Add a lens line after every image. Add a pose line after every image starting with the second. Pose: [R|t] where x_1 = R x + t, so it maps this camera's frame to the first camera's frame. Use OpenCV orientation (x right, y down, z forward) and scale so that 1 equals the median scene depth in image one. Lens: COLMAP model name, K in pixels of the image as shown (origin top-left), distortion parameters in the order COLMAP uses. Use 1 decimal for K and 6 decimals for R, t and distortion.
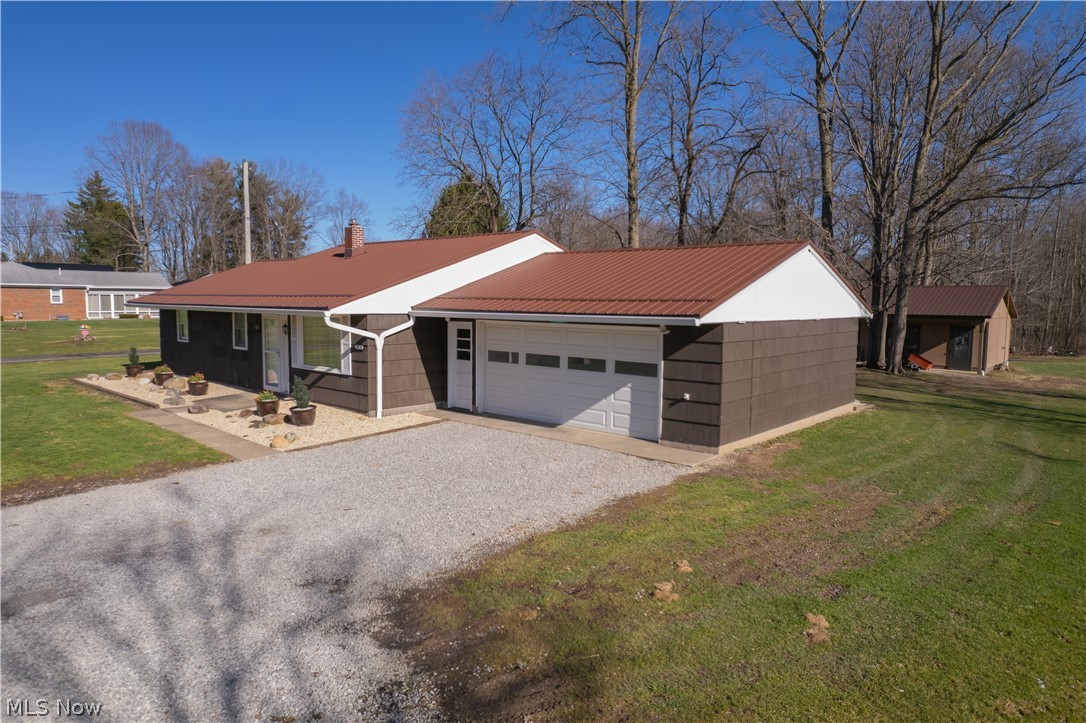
lens RADIAL K [[688.9, 0, 543.0], [0, 688.9, 361.5], [0, 0, 1]] dist [0.031009, 0.000043]
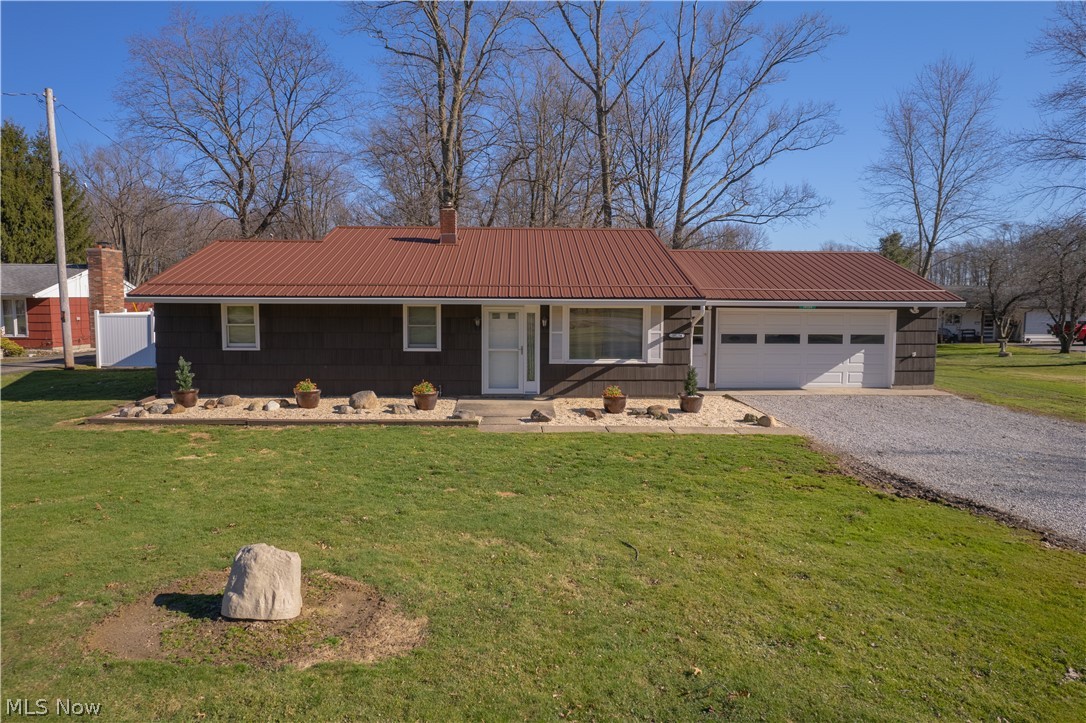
lens RADIAL K [[701.4, 0, 543.0], [0, 701.4, 361.5], [0, 0, 1]] dist [-0.081902, 0.066542]
pose [[0.723457, -0.069264, 0.686886, -1.212893], [0.064336, 0.997389, 0.032812, -0.030700], [-0.687365, 0.020453, 0.726024, 0.389924]]
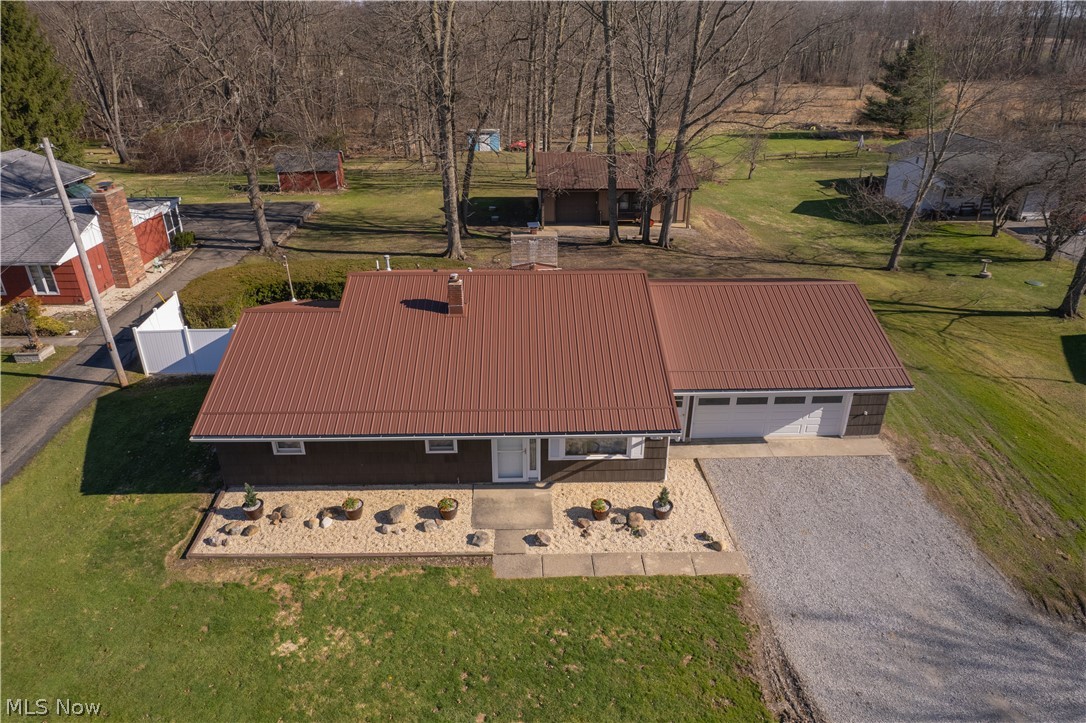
lens RADIAL K [[701.4, 0, 543.0], [0, 701.4, 361.5], [0, 0, 1]] dist [-0.081902, 0.066542]
pose [[0.724370, -0.320012, 0.610640, -1.201012], [0.066791, 0.914149, 0.399838, -0.700207], [-0.686168, -0.248845, 0.683556, 0.335027]]
